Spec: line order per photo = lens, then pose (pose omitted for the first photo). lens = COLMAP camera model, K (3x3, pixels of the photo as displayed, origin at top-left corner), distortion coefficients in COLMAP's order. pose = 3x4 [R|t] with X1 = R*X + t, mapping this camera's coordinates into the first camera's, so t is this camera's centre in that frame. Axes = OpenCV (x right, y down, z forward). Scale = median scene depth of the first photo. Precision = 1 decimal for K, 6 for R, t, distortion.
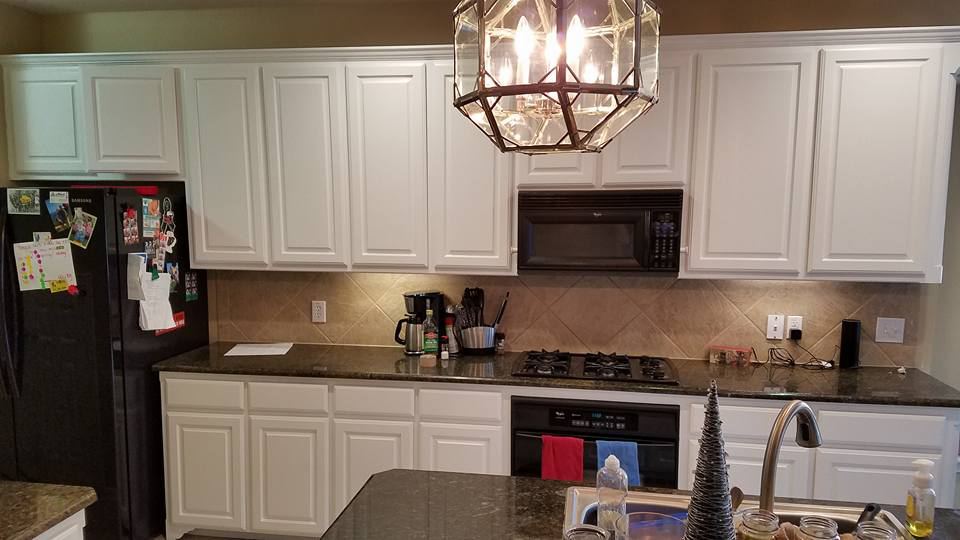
lens RADIAL K [[748.5, 0, 466.6], [0, 748.5, 290.9], [0, 0, 1]] dist [0.288737, -0.419512]
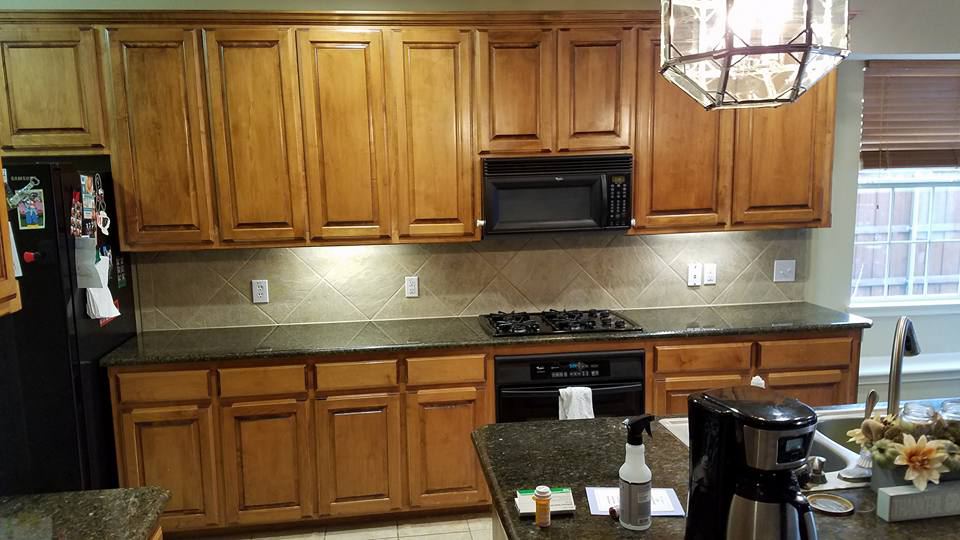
lens RADIAL K [[748.5, 0, 466.6], [0, 748.5, 290.9], [0, 0, 1]] dist [0.288737, -0.419512]
pose [[0.963751, -0.068951, 0.257740, -0.217348], [0.061044, 0.997390, 0.038567, 0.006465], [-0.259726, -0.021435, 0.965444, 0.006664]]
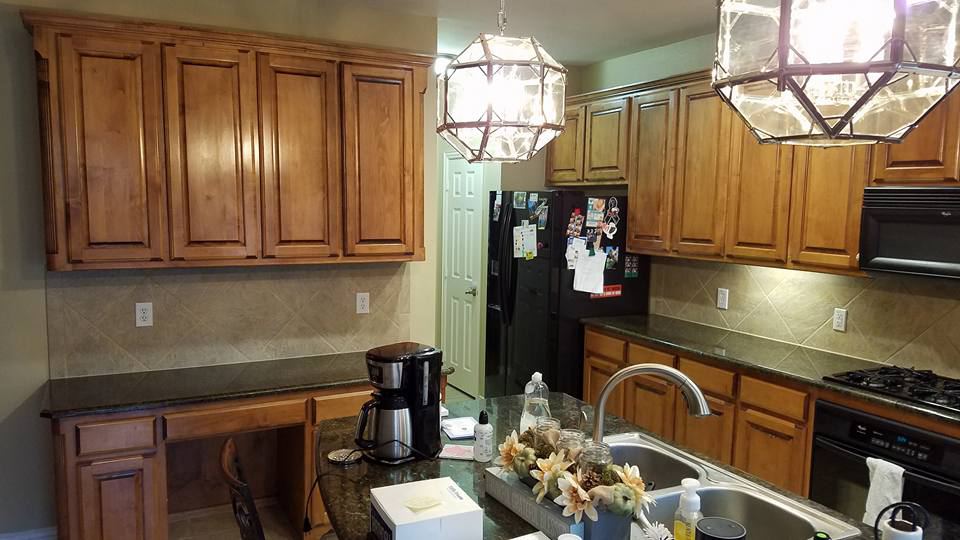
lens RADIAL K [[748.5, 0, 466.6], [0, 748.5, 290.9], [0, 0, 1]] dist [0.288737, -0.419512]
pose [[0.590144, 0.107099, -0.800163, 0.527685], [-0.110750, 0.992530, 0.051165, 0.000446], [0.799665, 0.058423, 0.597597, 0.027887]]
